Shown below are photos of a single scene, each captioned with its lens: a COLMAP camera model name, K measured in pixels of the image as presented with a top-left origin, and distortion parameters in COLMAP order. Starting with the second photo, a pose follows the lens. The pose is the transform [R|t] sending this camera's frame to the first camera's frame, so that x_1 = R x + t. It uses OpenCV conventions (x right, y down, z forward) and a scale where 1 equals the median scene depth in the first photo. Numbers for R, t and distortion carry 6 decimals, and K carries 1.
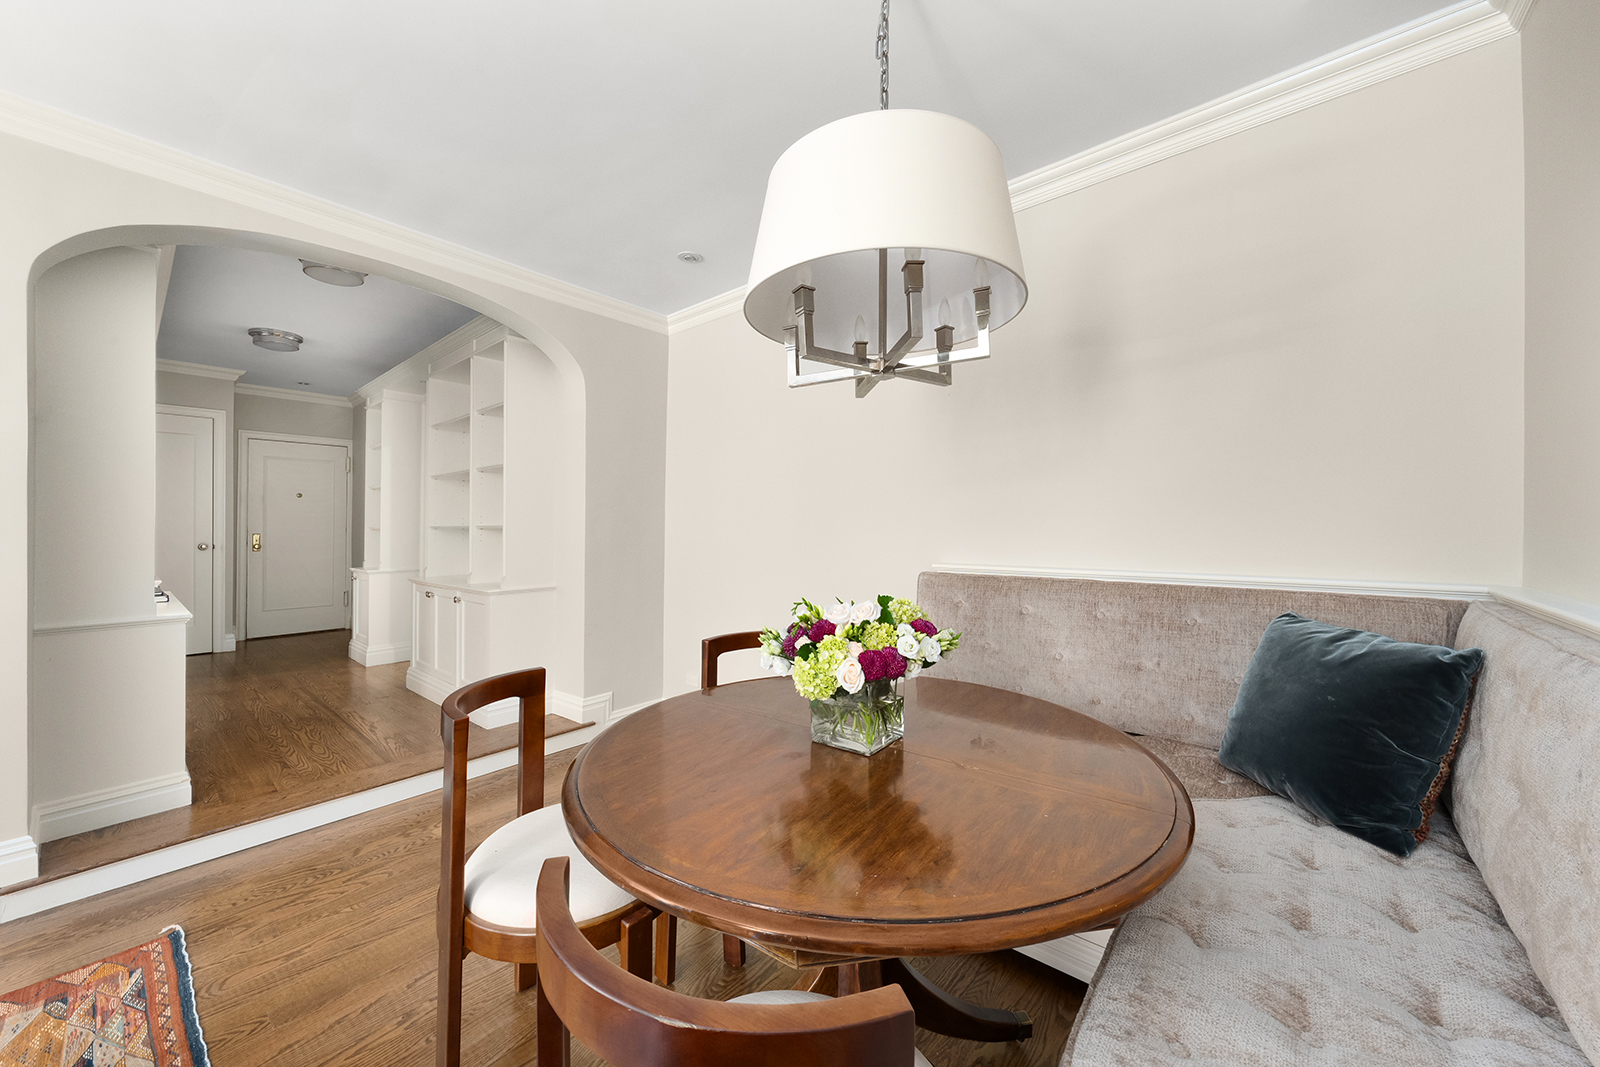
lens RADIAL K [[572.0, 0, 800.0], [0, 572.0, 533.5], [0, 0, 1]] dist [-0.009850, -0.000009]
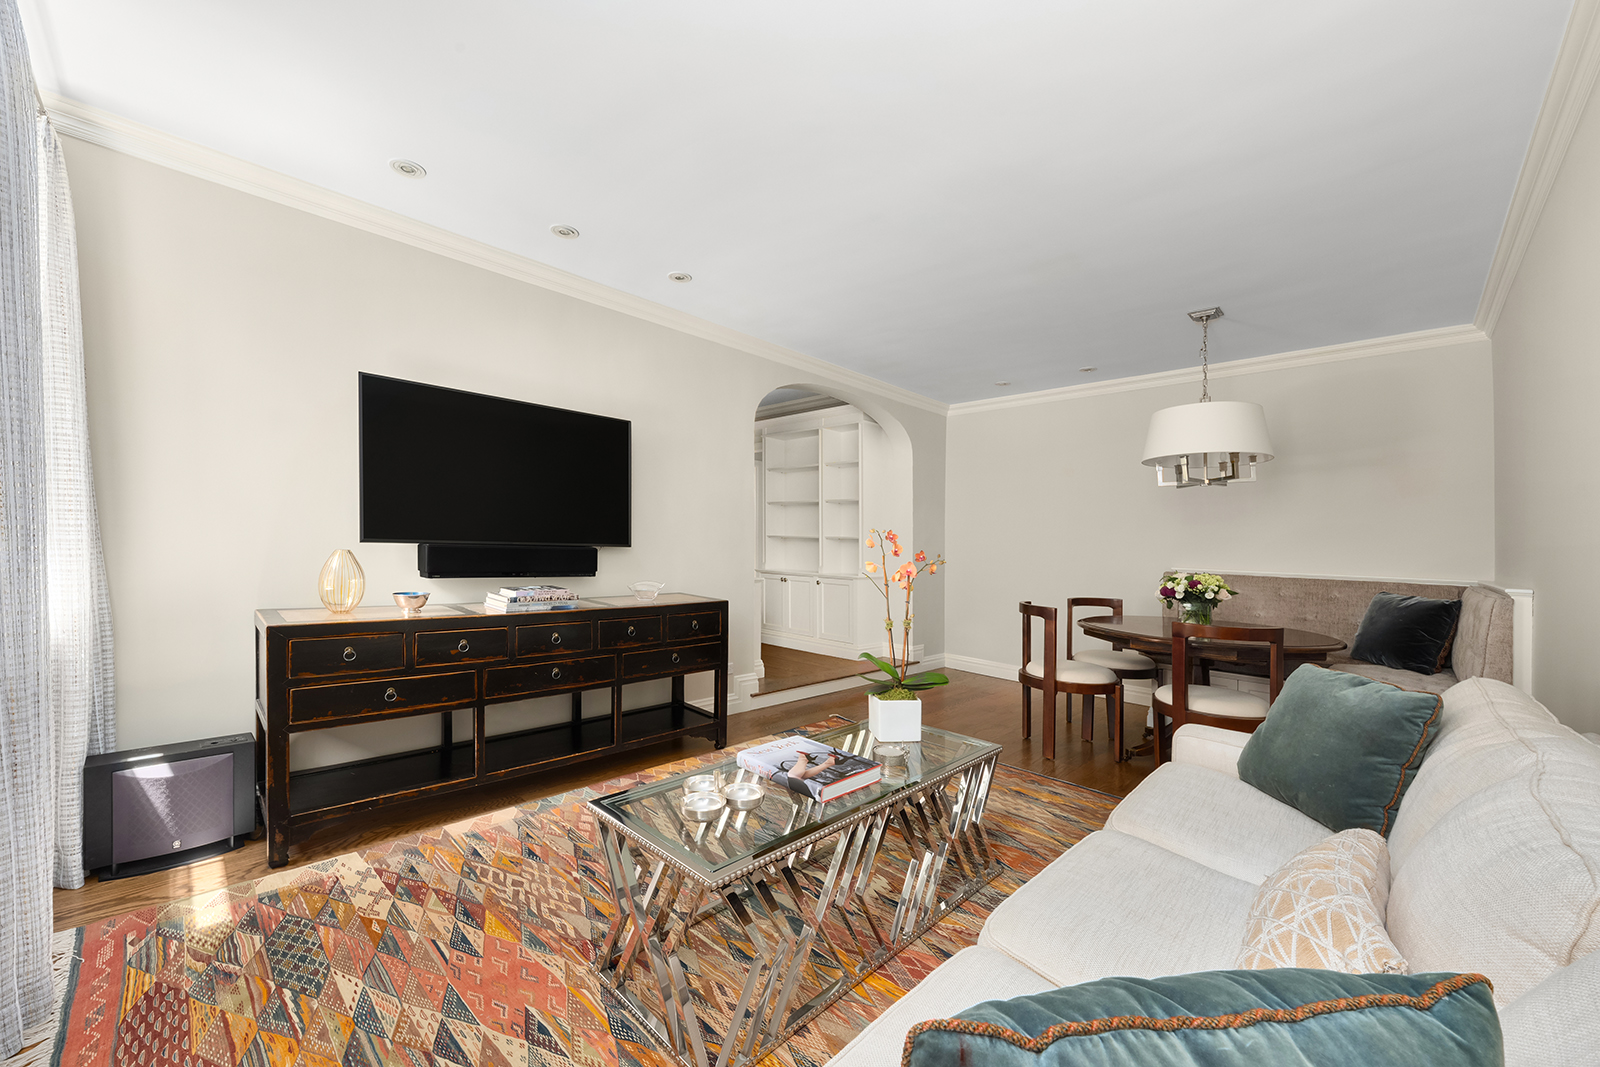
lens RADIAL K [[583.9, 0, 802.2], [0, 583.9, 514.5], [0, 0, 1]] dist [0.000110, 0.000068]
pose [[0.994344, 0.033680, -0.100727, -1.130241], [-0.040294, 0.997113, -0.064360, 0.078198], [0.098269, 0.068054, 0.992830, -1.447639]]
